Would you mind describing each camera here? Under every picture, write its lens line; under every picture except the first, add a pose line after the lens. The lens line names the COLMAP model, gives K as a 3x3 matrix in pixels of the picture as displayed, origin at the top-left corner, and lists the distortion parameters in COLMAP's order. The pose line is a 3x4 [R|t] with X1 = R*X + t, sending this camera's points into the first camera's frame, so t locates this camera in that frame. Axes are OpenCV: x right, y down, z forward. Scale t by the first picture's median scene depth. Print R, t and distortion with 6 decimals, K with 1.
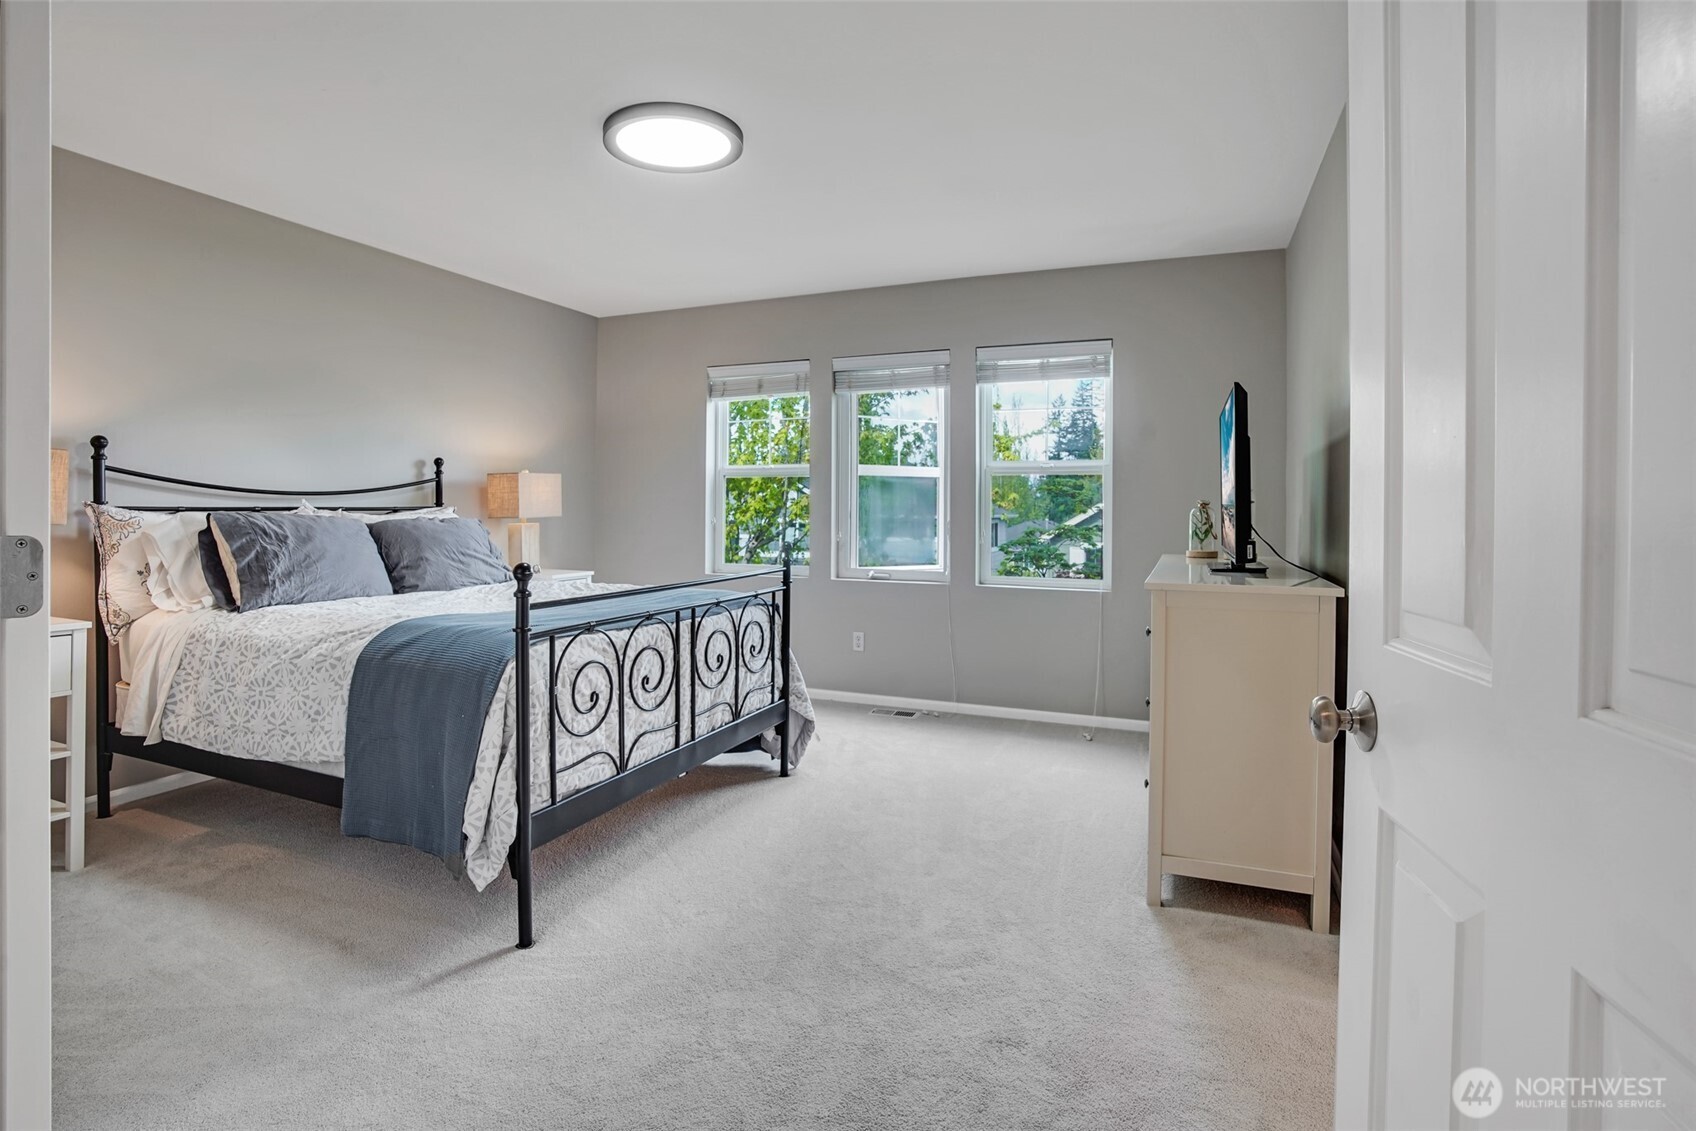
lens RADIAL K [[839.0, 0, 844.5], [0, 839.0, 524.8], [0, 0, 1]] dist [0.078241, 0.000169]
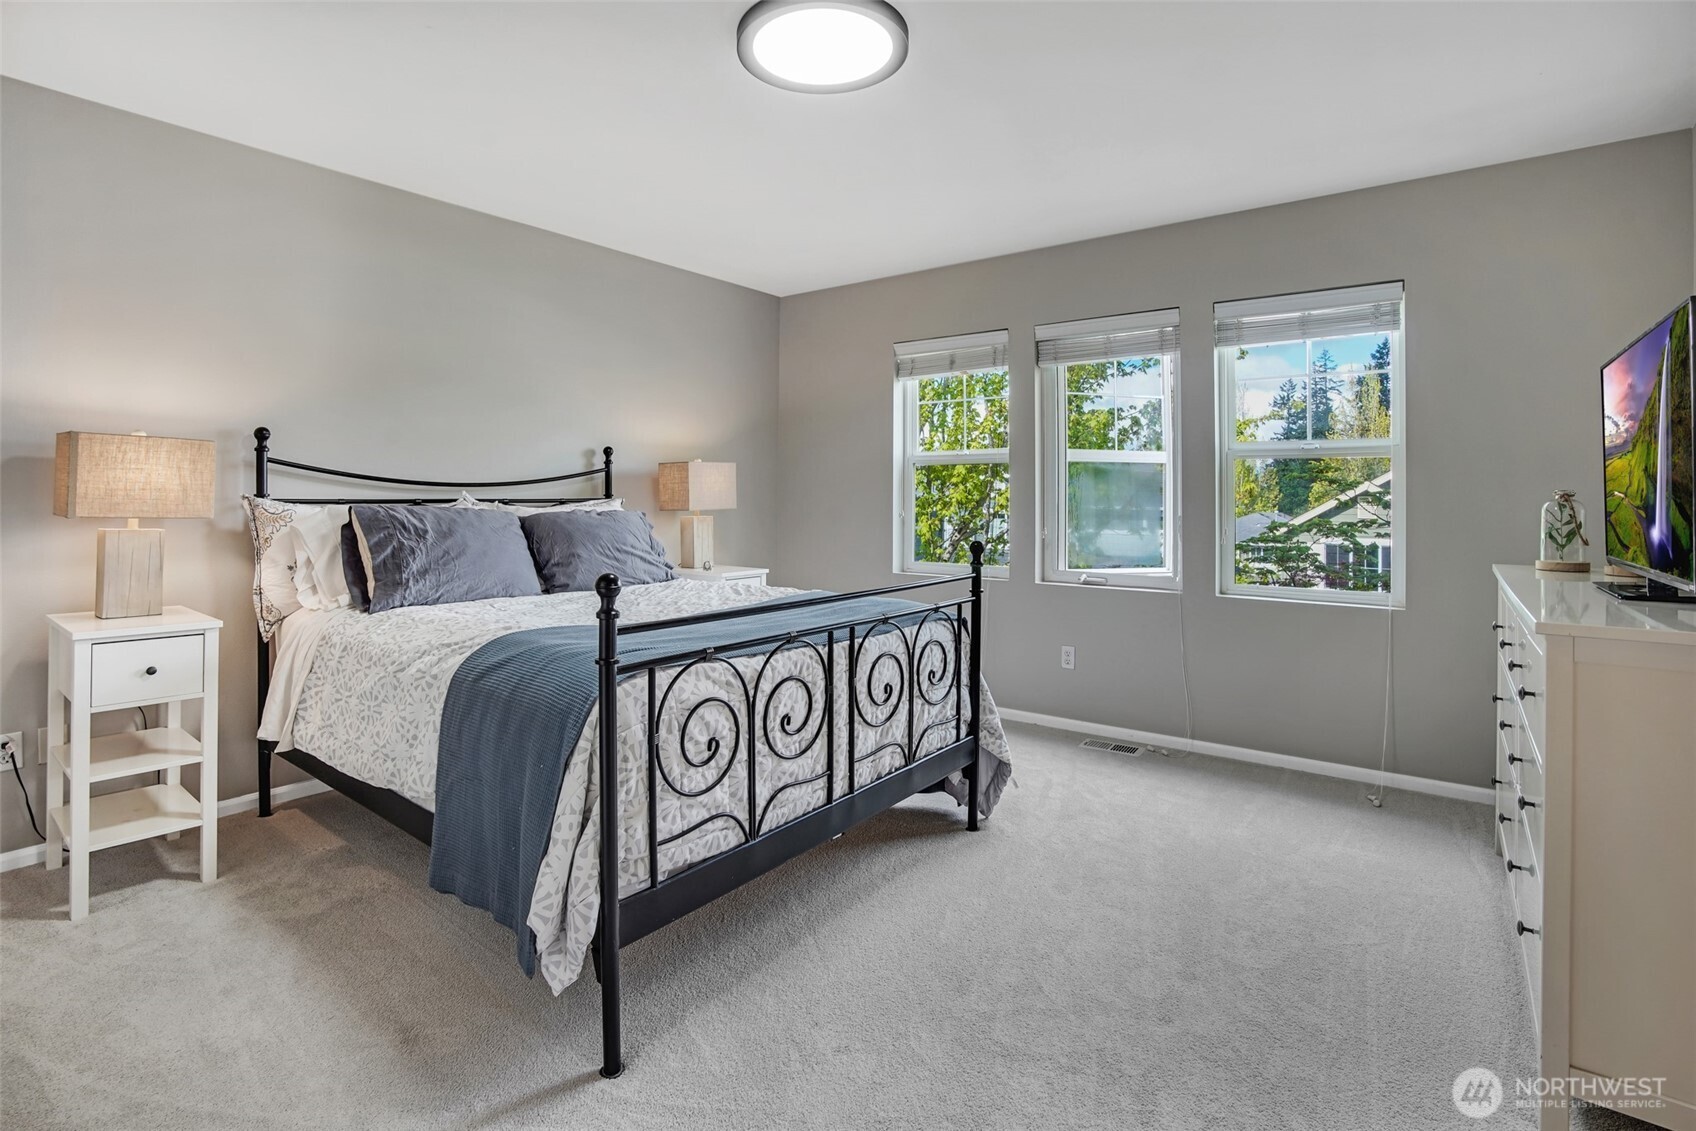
lens RADIAL K [[801.9, 0, 854.5], [0, 801.9, 483.1], [0, 0, 1]] dist [-0.046045, 0.000570]
pose [[0.969767, -0.003956, -0.243999, 0.008257], [-0.005638, 0.999238, -0.038610, -0.007629], [0.243966, 0.038819, 0.969007, 0.287157]]
